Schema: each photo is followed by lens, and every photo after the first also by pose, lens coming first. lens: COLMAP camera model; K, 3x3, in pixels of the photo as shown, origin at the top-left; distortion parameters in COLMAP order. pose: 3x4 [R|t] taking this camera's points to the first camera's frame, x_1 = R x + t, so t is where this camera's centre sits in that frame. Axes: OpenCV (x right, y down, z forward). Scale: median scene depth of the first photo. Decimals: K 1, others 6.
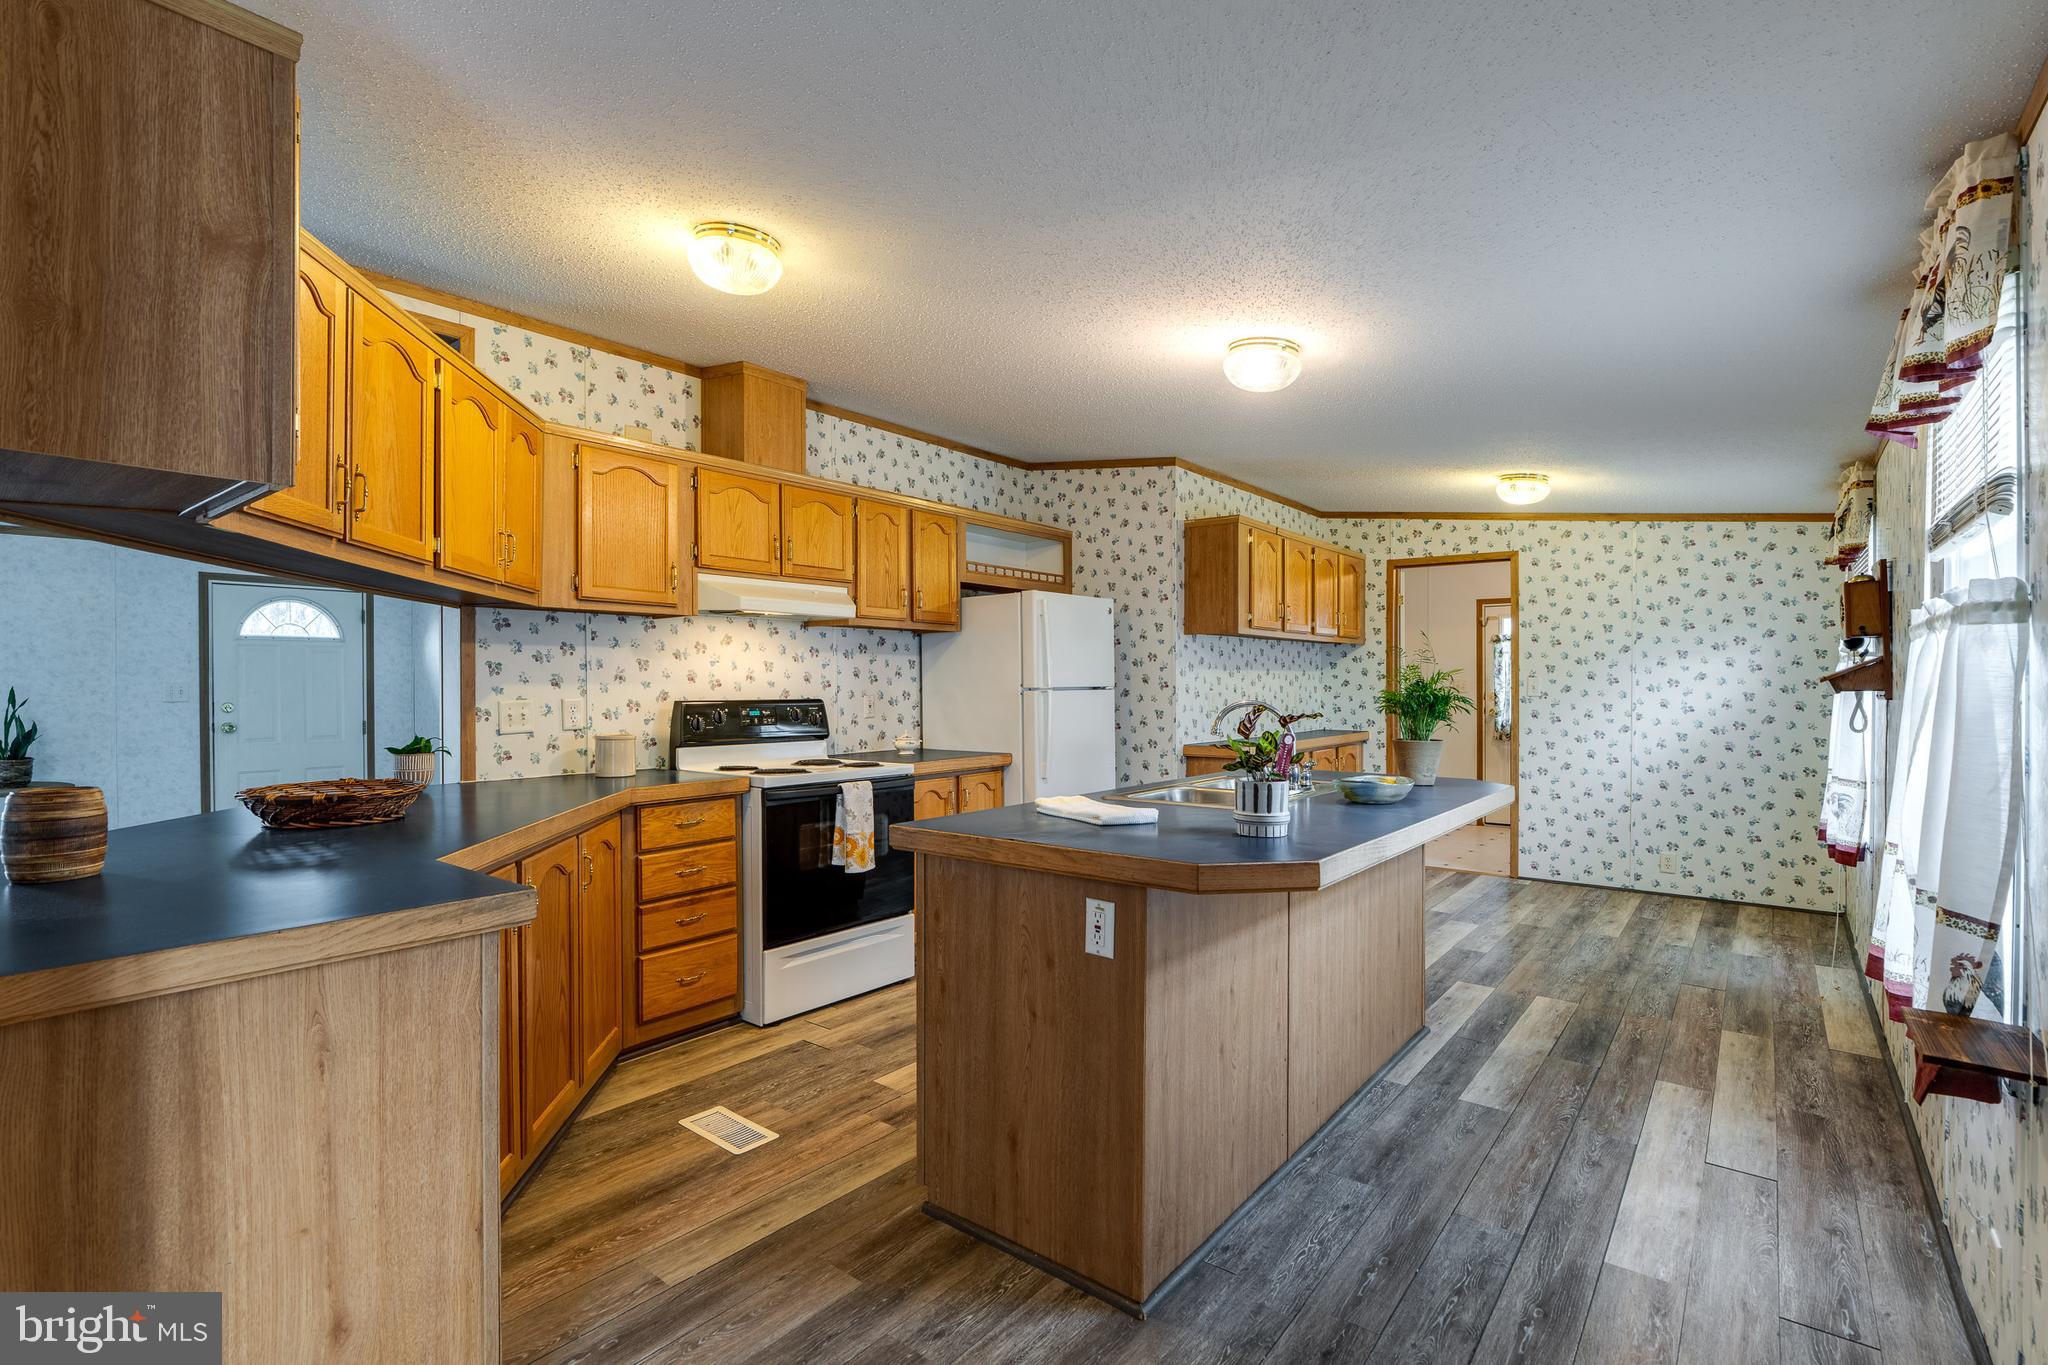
lens RADIAL K [[948.8, 0, 1003.3], [0, 948.8, 687.1], [0, 0, 1]] dist [-0.007210, 0.004108]
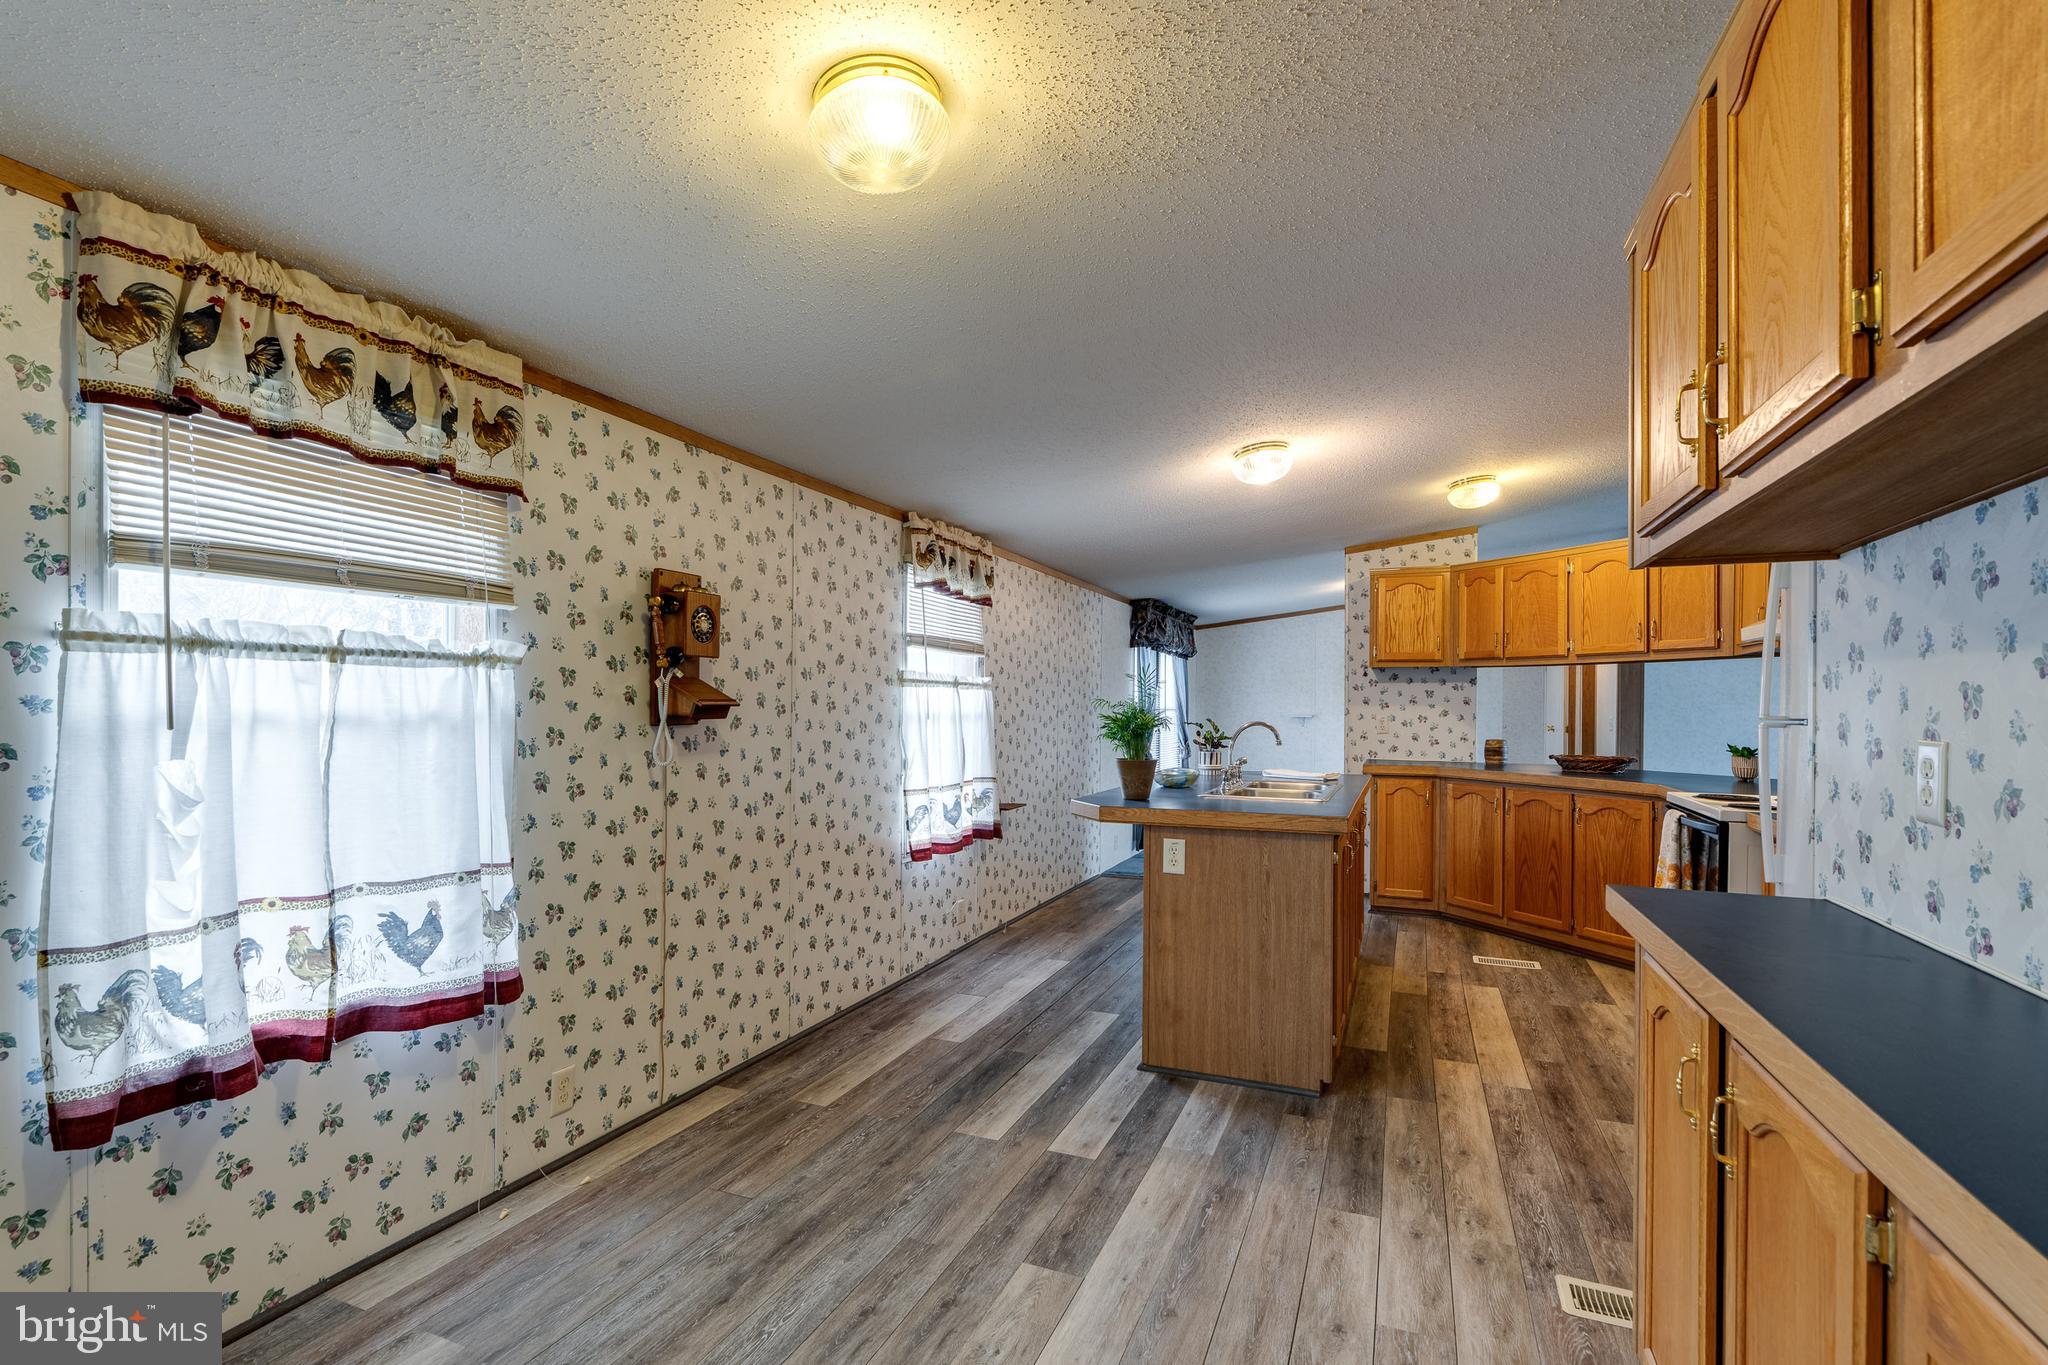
lens RADIAL K [[930.7, 0, 1015.4], [0, 930.7, 712.1], [0, 0, 1]] dist [-0.008810, 0.000269]
pose [[-0.961080, -0.002532, -0.276258, 0.527305], [-0.005109, 0.999950, 0.008609, -0.004904], [0.276222, 0.009685, -0.961045, 1.185812]]
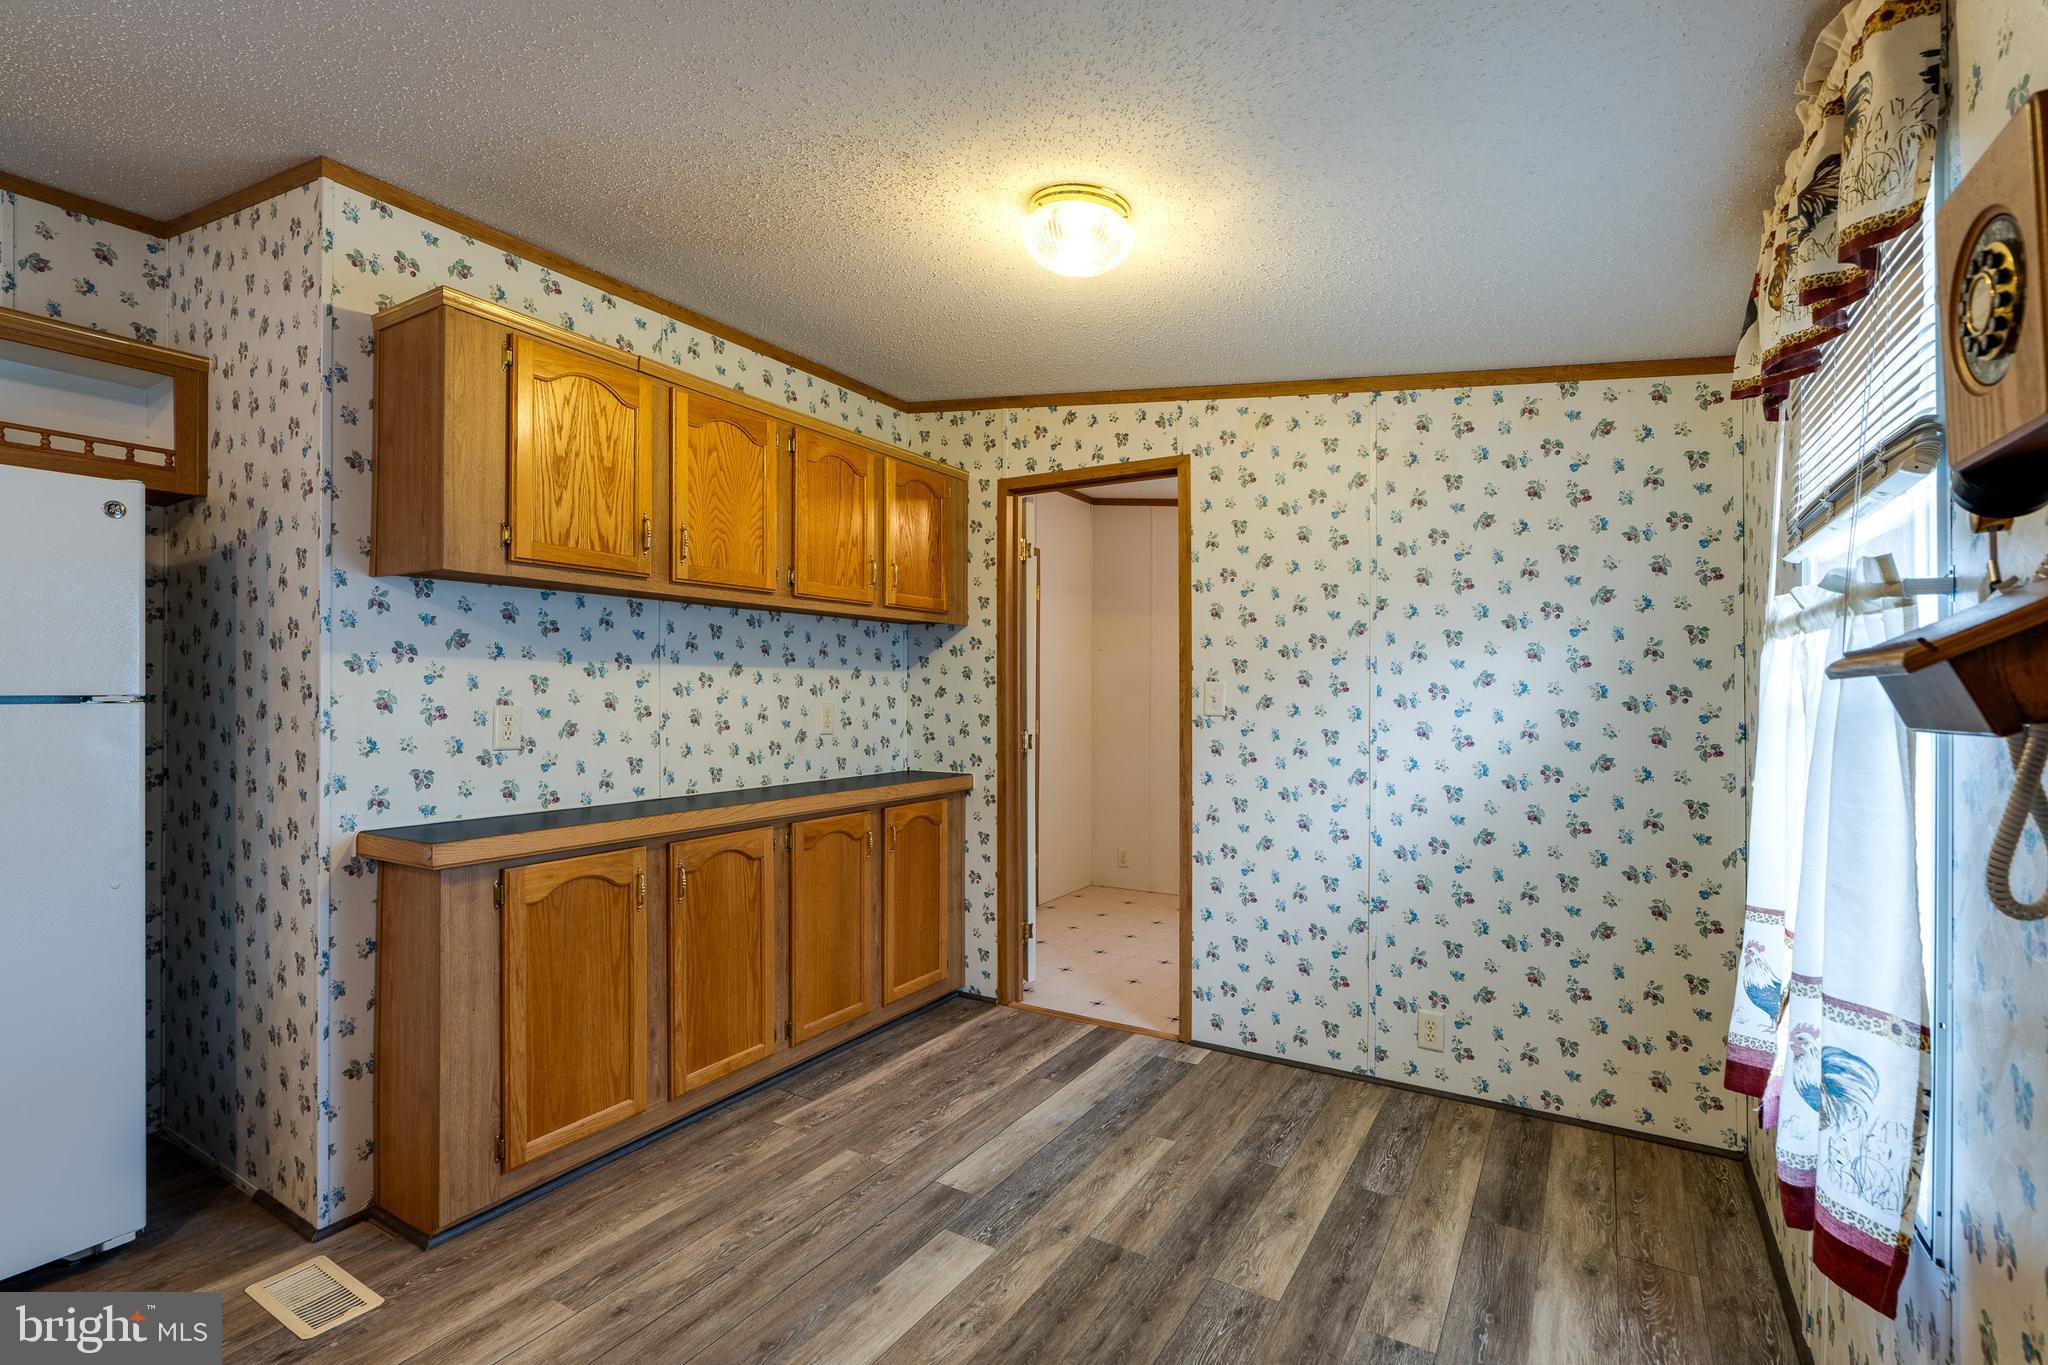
lens RADIAL K [[937.3, 0, 1019.8], [0, 937.3, 685.8], [0, 0, 1]] dist [-0.004434, 0.001071]
pose [[0.991695, 0.003480, 0.128562, 0.416944], [-0.001803, 0.999912, -0.013160, -0.000399], [-0.128596, 0.012819, 0.991614, 0.520789]]
